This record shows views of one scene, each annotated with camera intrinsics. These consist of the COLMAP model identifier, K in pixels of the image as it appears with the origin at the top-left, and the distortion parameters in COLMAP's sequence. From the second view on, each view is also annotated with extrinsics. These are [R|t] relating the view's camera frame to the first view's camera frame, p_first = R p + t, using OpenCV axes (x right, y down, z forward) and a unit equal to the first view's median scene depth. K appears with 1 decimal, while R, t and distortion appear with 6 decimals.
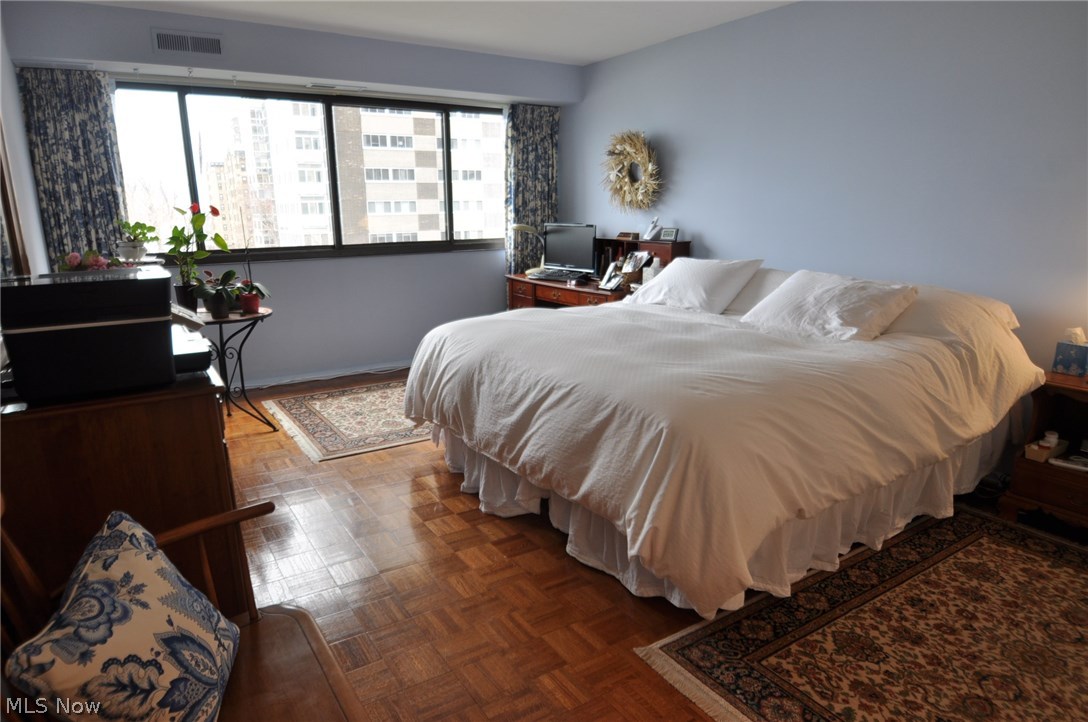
lens RADIAL K [[649.2, 0, 544.0], [0, 649.2, 361.0], [0, 0, 1]] dist [-0.031107, -0.001188]
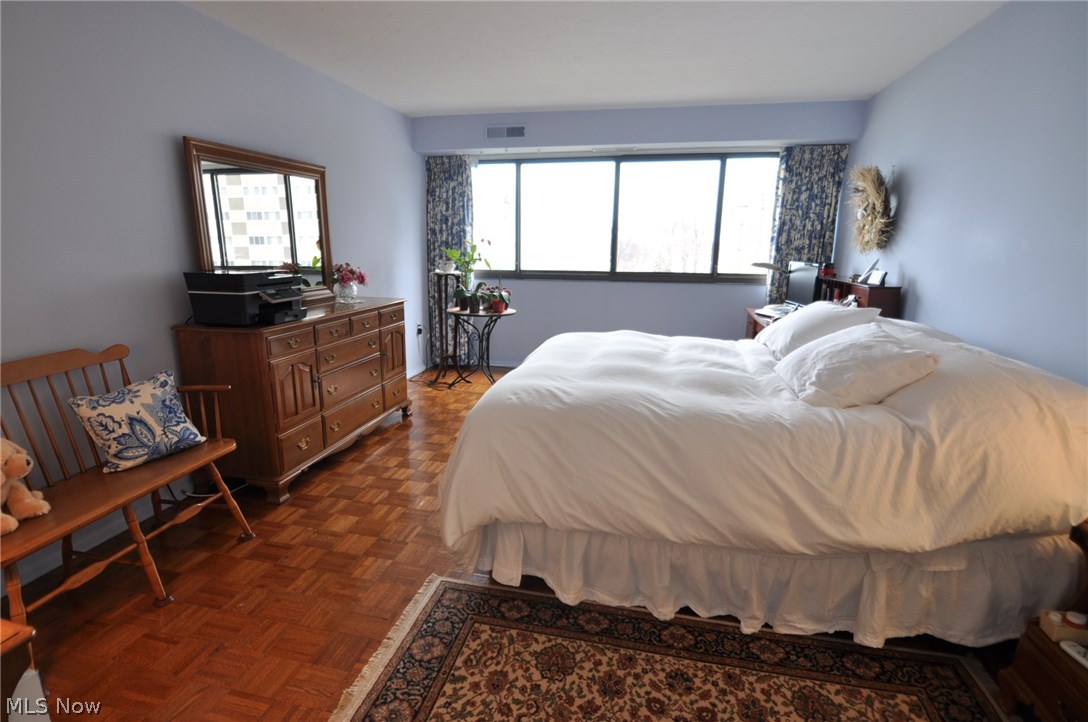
lens RADIAL K [[581.3, 0, 544.0], [0, 581.3, 361.0], [0, 0, 1]] dist [-0.013331, 0.000167]
pose [[0.702010, 0.155499, -0.694983, 0.543699], [-0.176297, 0.983442, 0.041962, -0.040007], [0.690001, 0.093066, 0.717800, 0.130412]]
